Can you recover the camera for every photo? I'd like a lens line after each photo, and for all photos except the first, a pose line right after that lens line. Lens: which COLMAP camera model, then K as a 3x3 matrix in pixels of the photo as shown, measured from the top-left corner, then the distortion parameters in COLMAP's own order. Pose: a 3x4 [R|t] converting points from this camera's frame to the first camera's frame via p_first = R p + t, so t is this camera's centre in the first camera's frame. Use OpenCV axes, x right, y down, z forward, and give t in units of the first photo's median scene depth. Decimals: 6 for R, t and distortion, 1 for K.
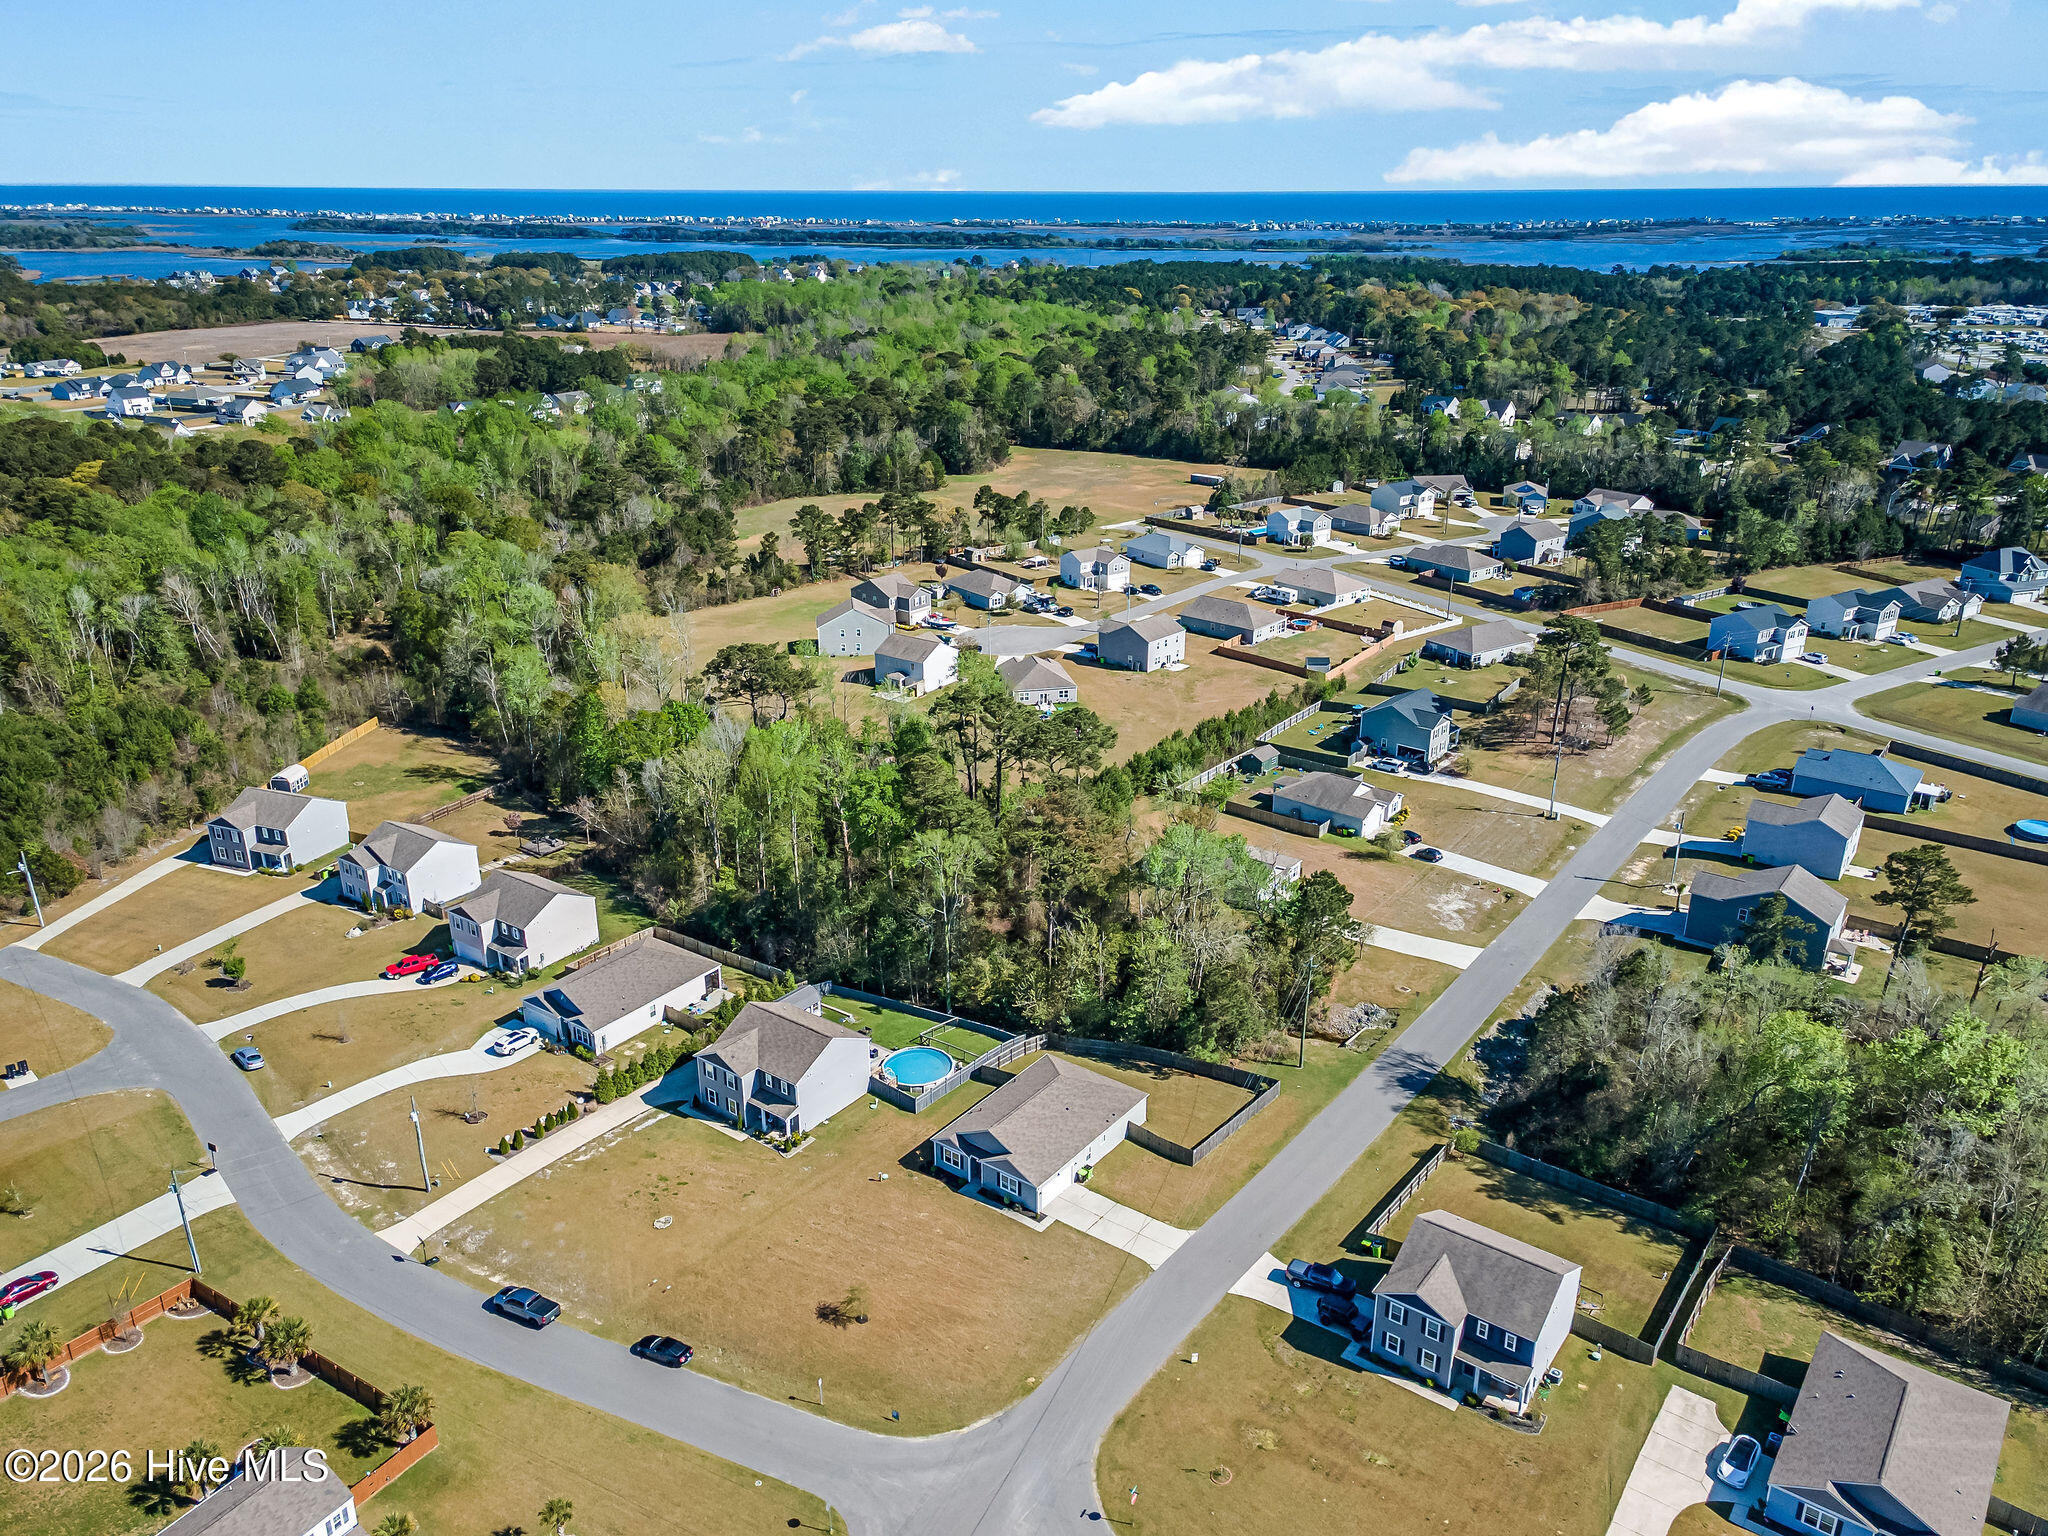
lens RADIAL K [[1526.5, 0, 1028.3], [0, 1526.5, 781.1], [0, 0, 1]] dist [0.040497, 0.008510]
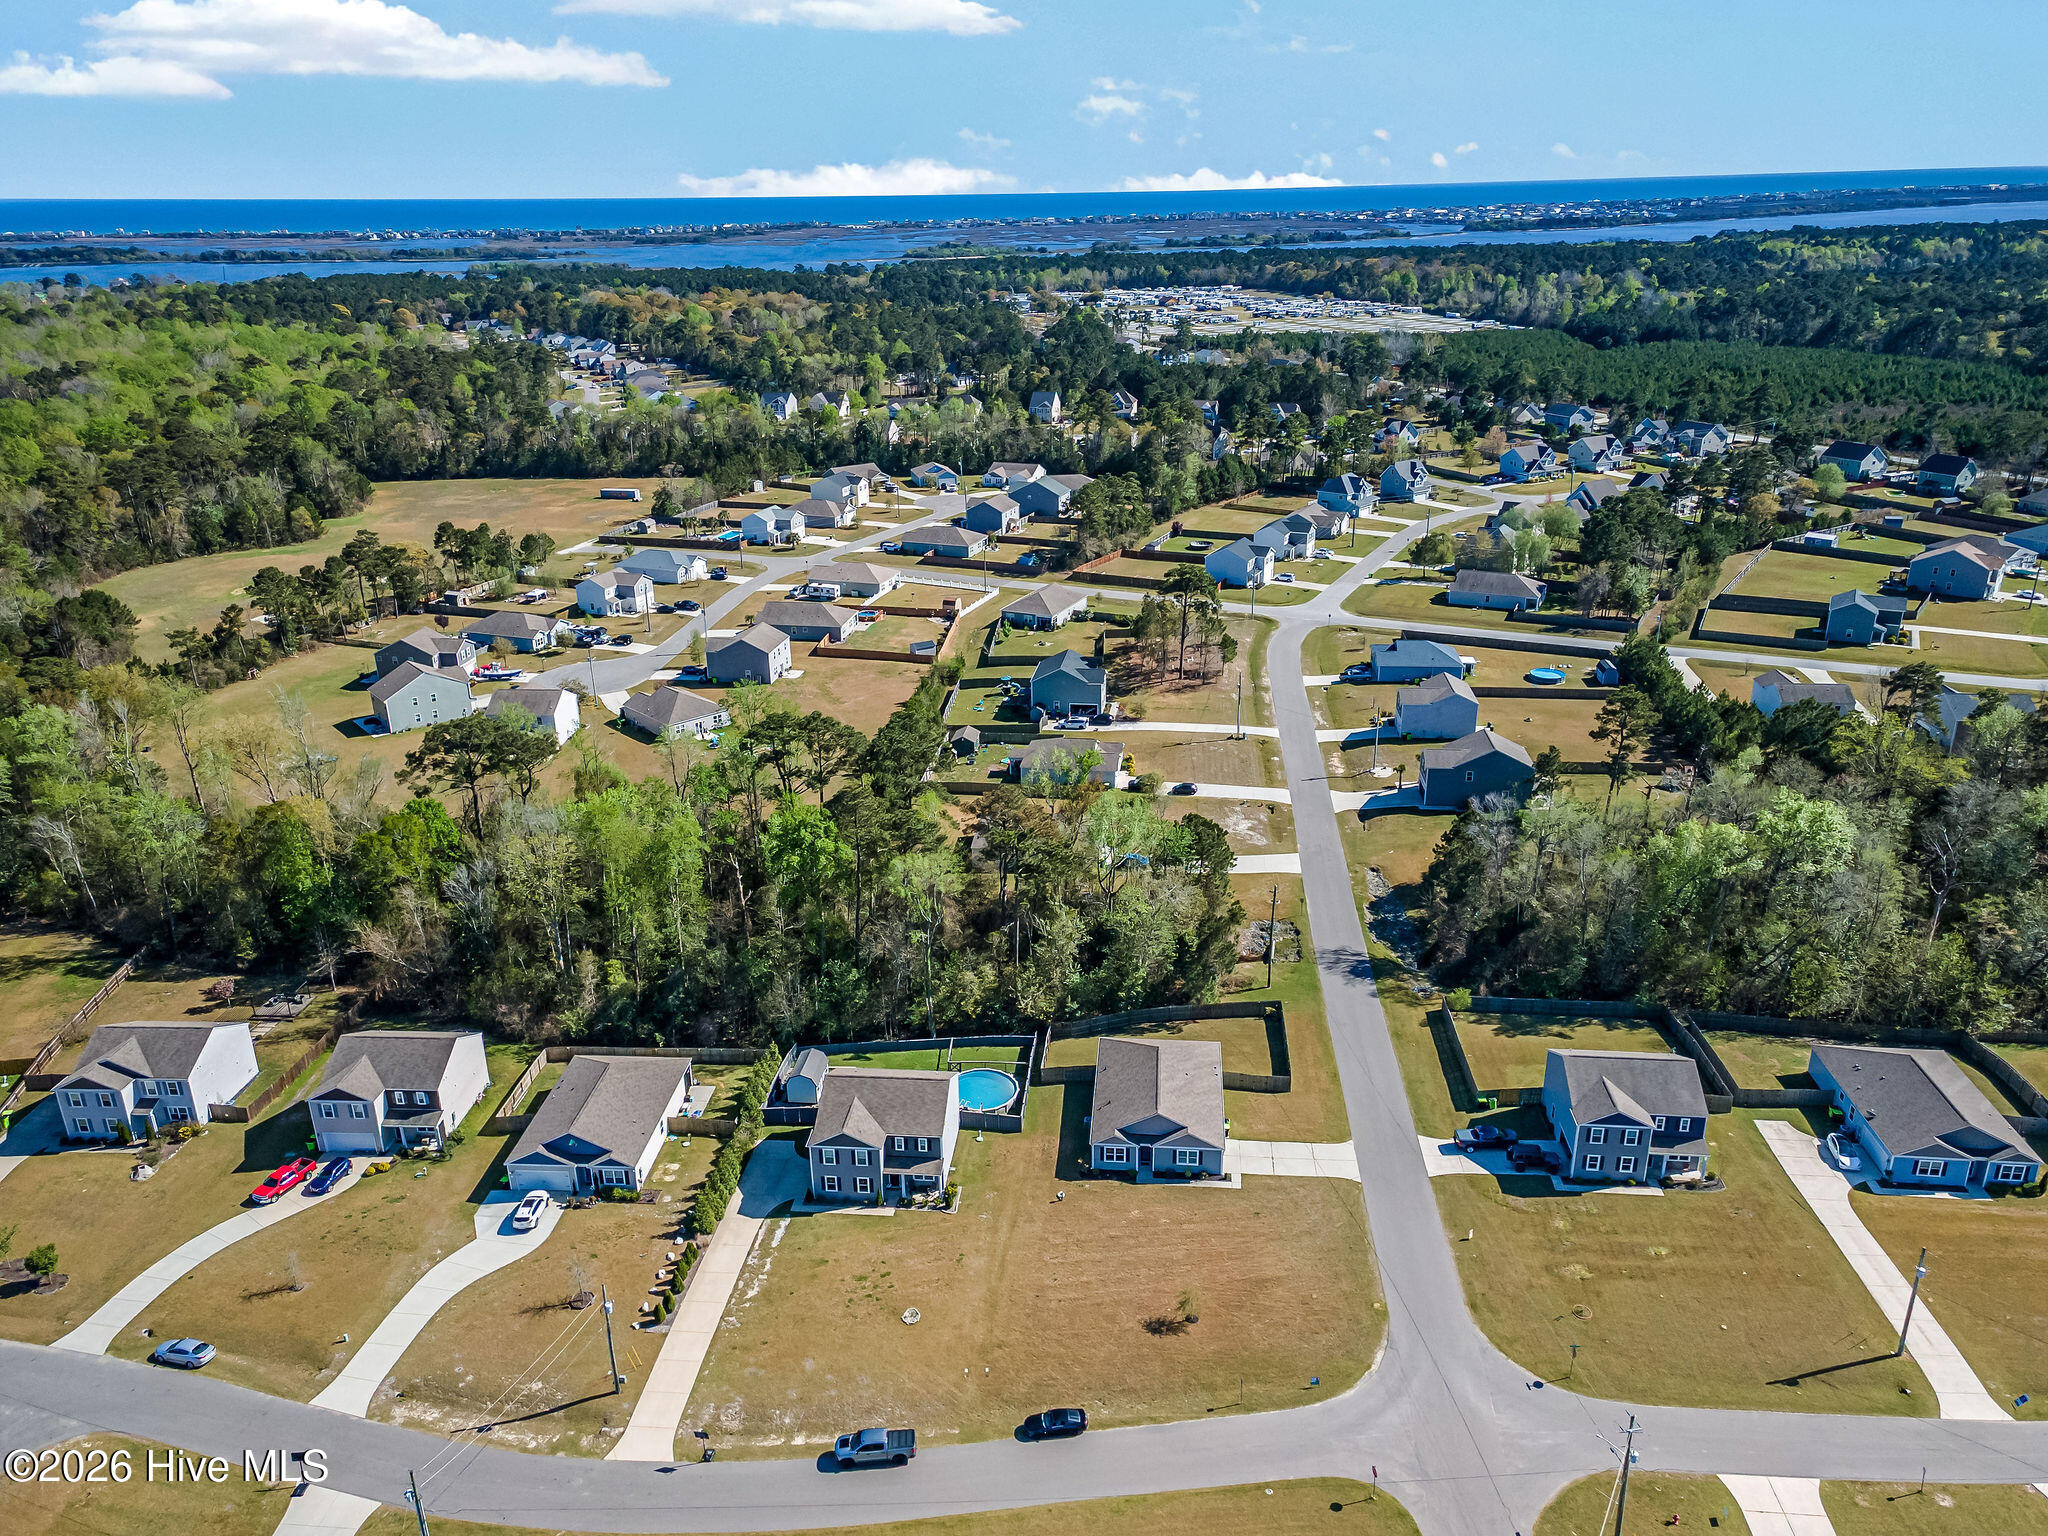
lens RADIAL K [[1526.5, 0, 1033.7], [0, 1526.5, 762.7], [0, 0, 1]] dist [0.040497, 0.008510]
pose [[0.852117, -0.197398, 0.484696, -0.320452], [0.204242, 0.978132, 0.039288, -0.031952], [-0.481852, 0.065517, 0.873800, 0.084606]]
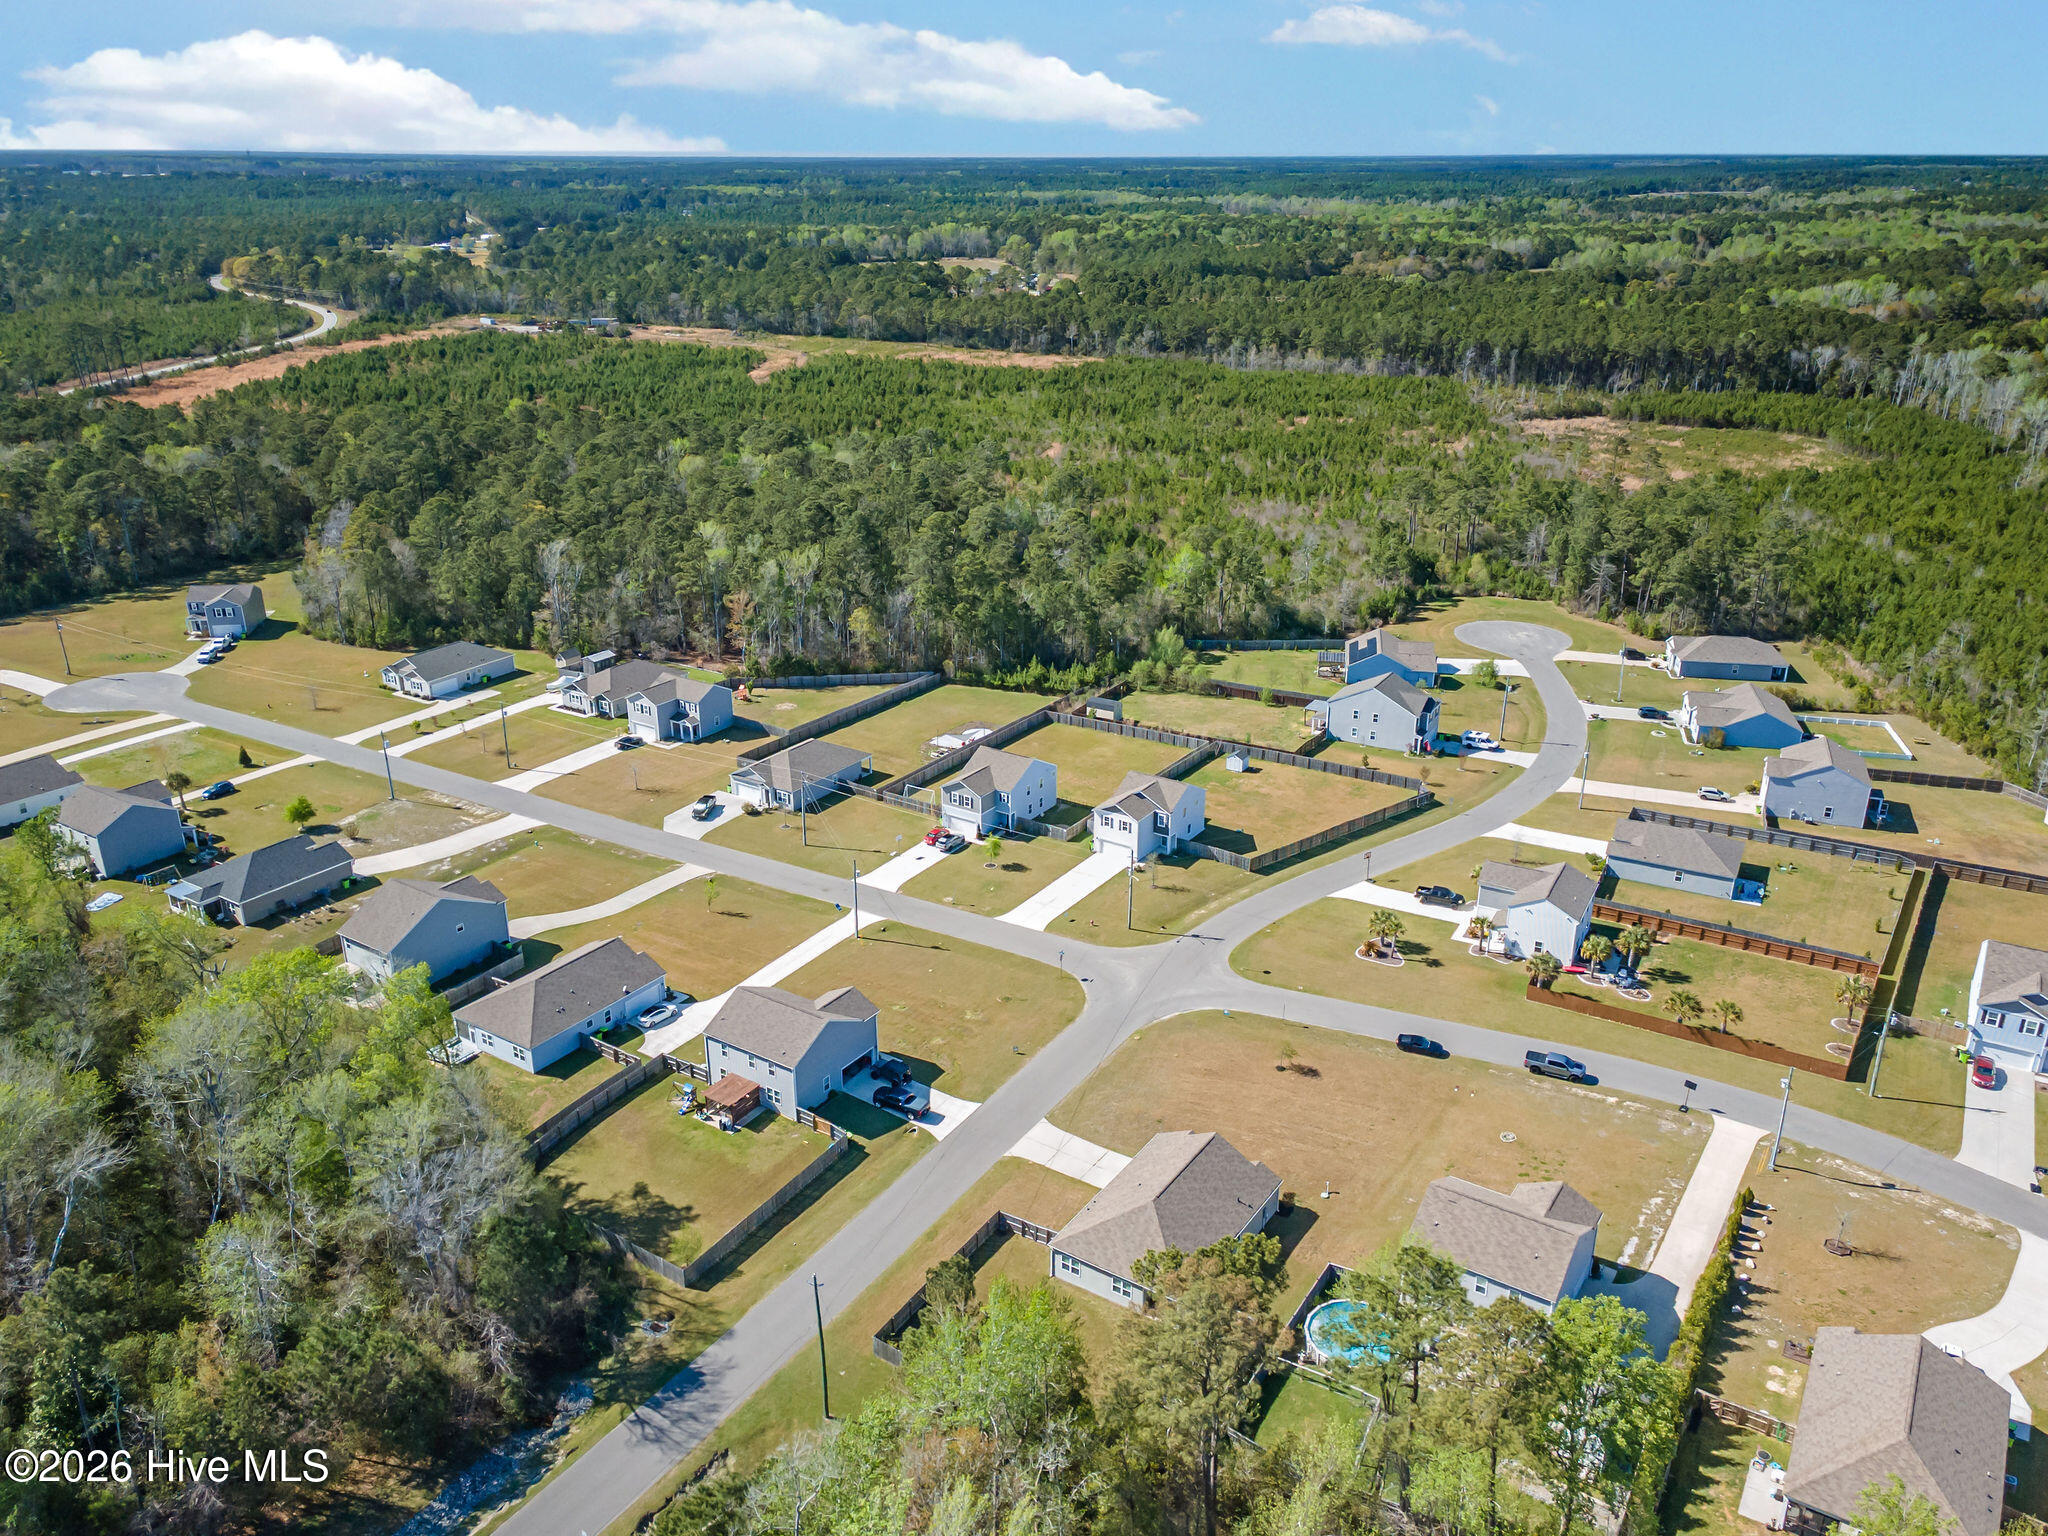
lens RADIAL K [[1526.5, 0, 1016.7], [0, 1526.5, 778.1], [0, 0, 1]] dist [0.040497, 0.008510]
pose [[-0.999068, 0.017176, -0.039589, 0.079487], [-0.014649, 0.727933, 0.685492, -0.355247], [0.040592, 0.685433, -0.727003, 0.918185]]
